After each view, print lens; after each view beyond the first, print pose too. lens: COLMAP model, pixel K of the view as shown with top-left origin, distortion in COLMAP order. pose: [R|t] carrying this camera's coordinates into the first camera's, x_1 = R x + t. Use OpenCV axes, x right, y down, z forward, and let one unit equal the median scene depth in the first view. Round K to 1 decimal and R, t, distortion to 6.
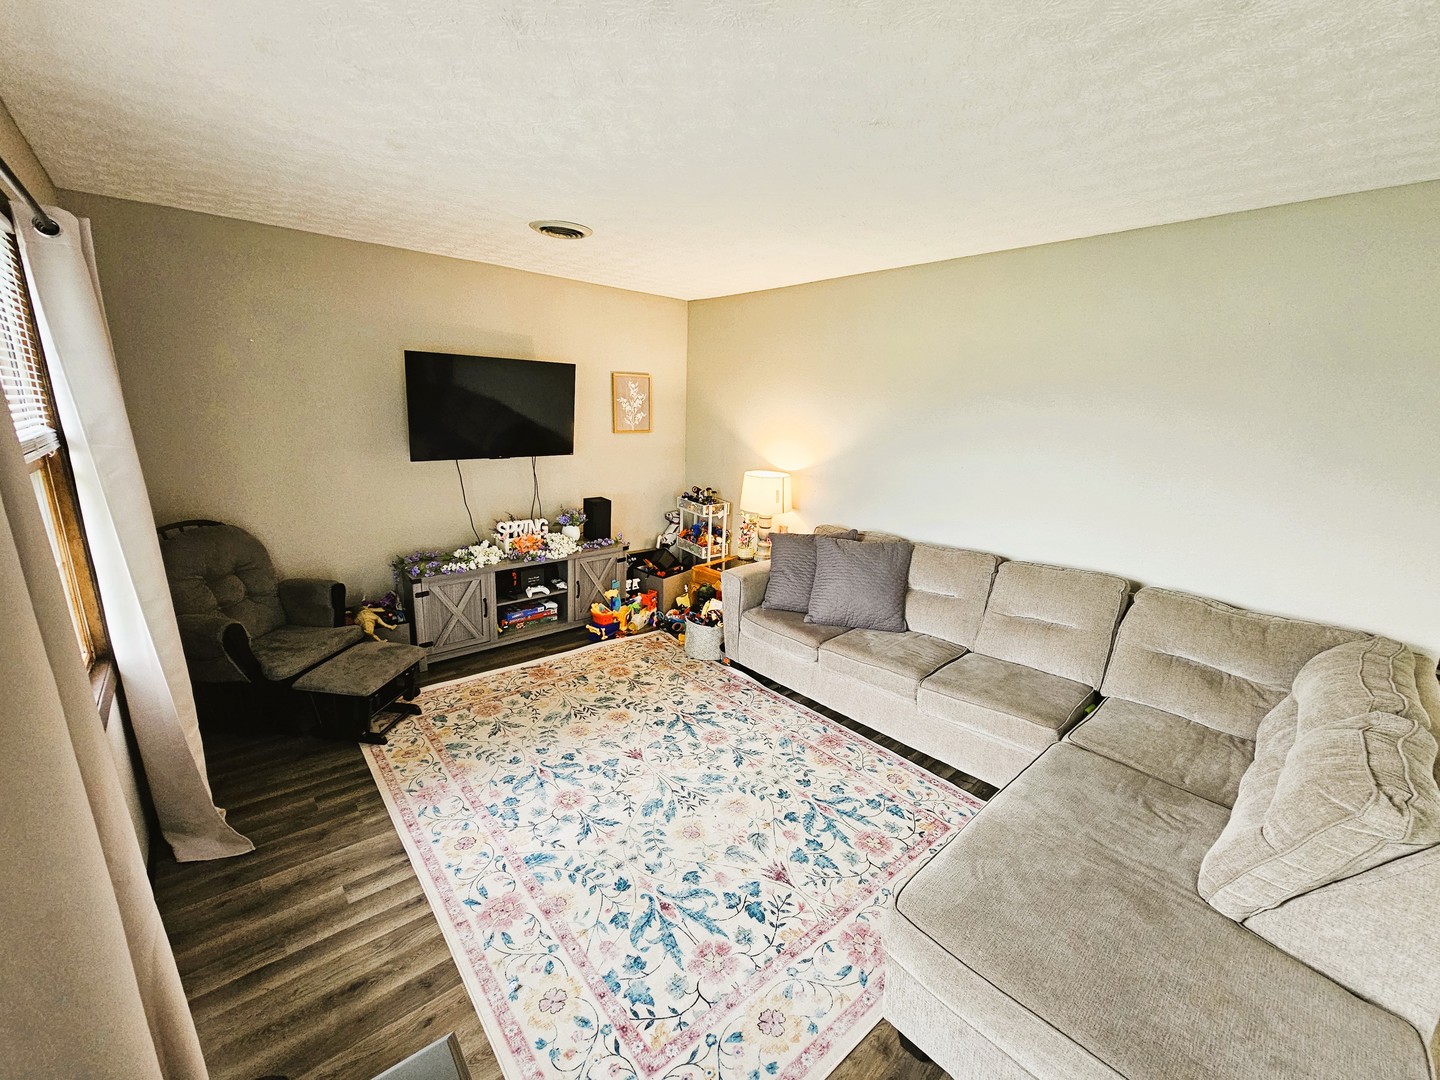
lens RADIAL K [[586.7, 0, 723.1], [0, 586.7, 549.5], [0, 0, 1]] dist [0.000403, 0.000738]
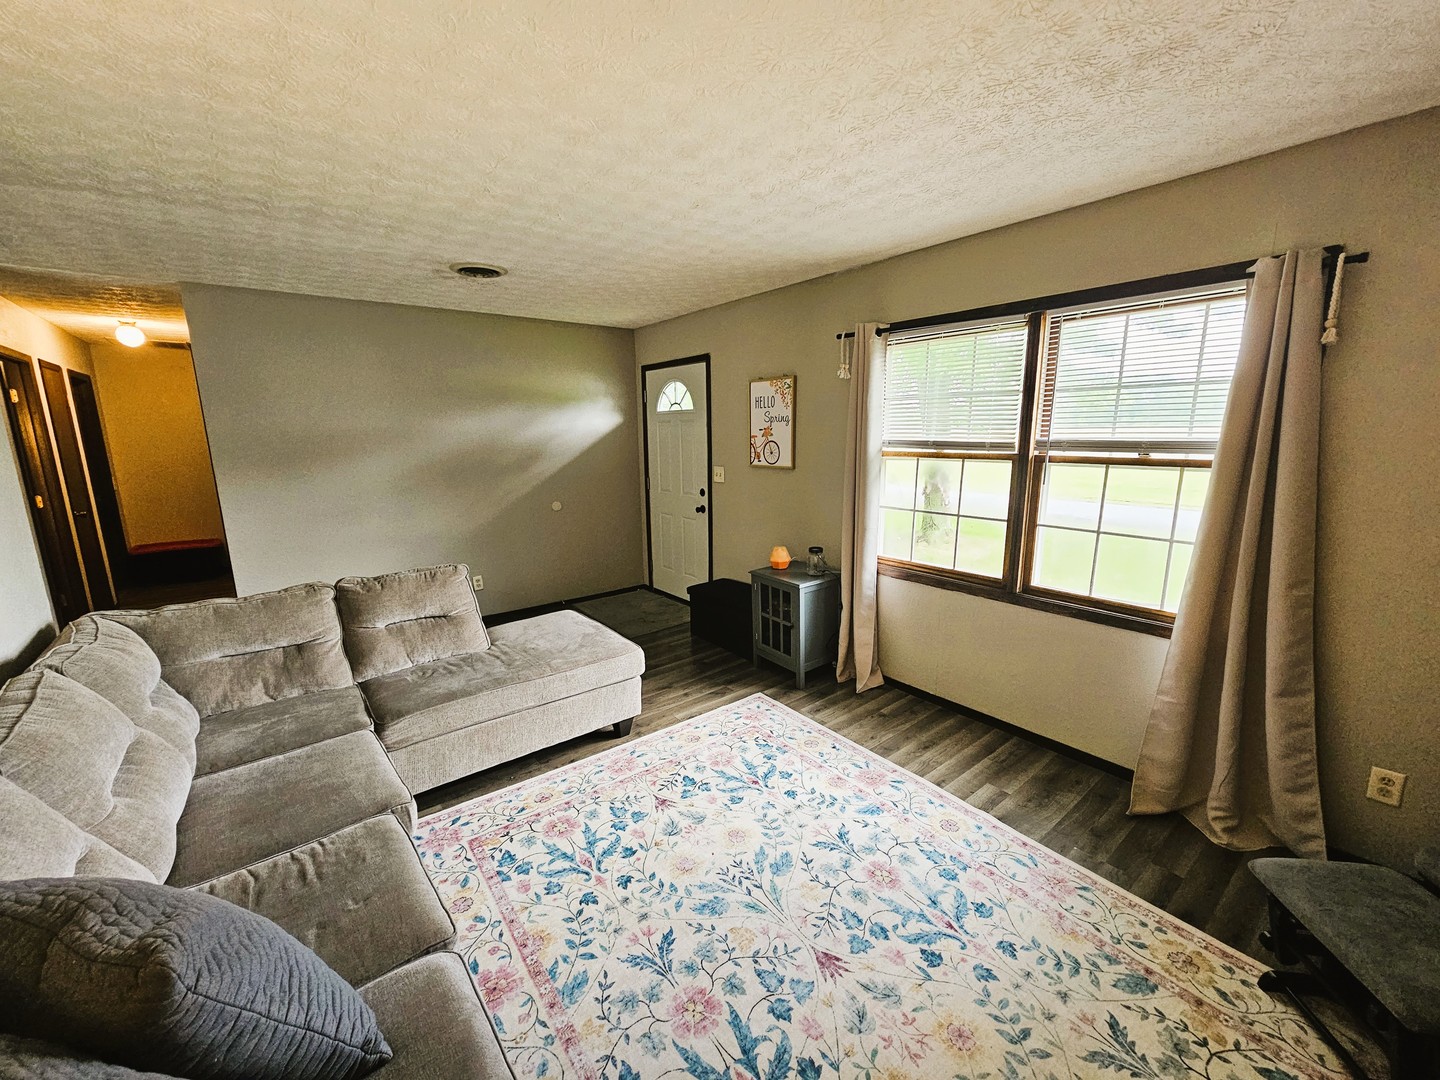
lens RADIAL K [[586.7, 0, 724.0], [0, 586.7, 542.9], [0, 0, 1]] dist [0.000403, 0.000738]
pose [[-0.997891, -0.031032, 0.057010, -0.054690], [-0.004532, 0.909478, 0.415727, -0.285557], [-0.064750, 0.414592, -0.907701, 1.259852]]
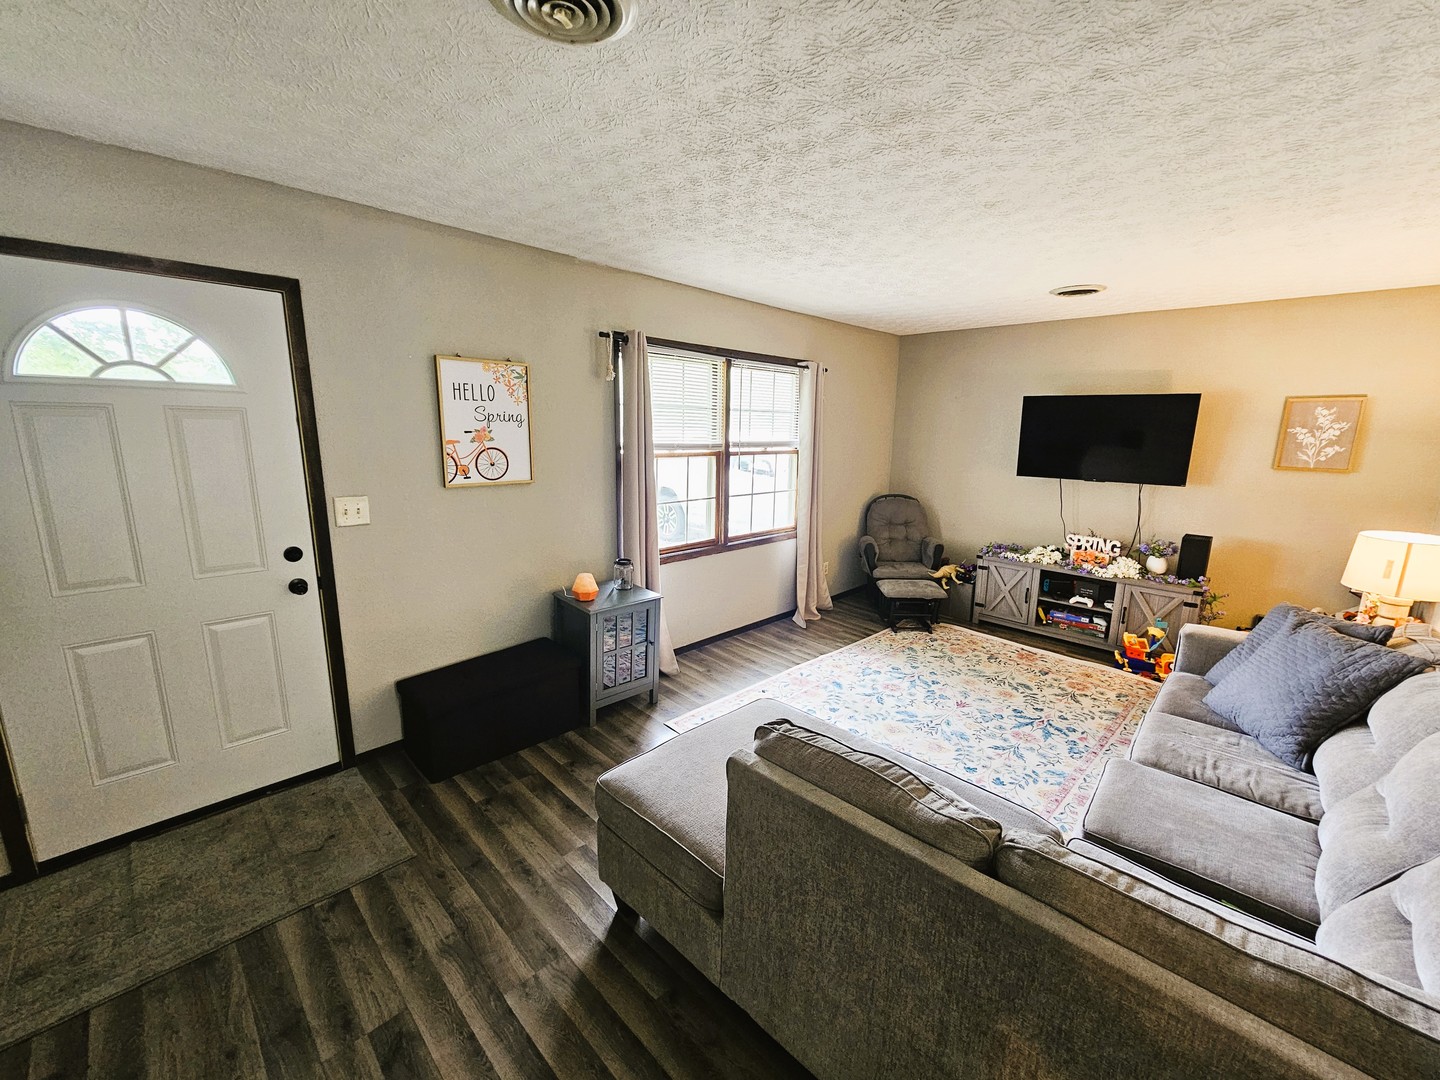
lens RADIAL K [[586.7, 0, 728.1], [0, 586.7, 545.5], [0, 0, 1]] dist [0.000403, 0.000738]
pose [[0.069885, 0.175068, -0.982073, 0.900279], [-0.252301, 0.955574, 0.152390, -0.038097], [0.965122, 0.237128, 0.110950, 0.268278]]
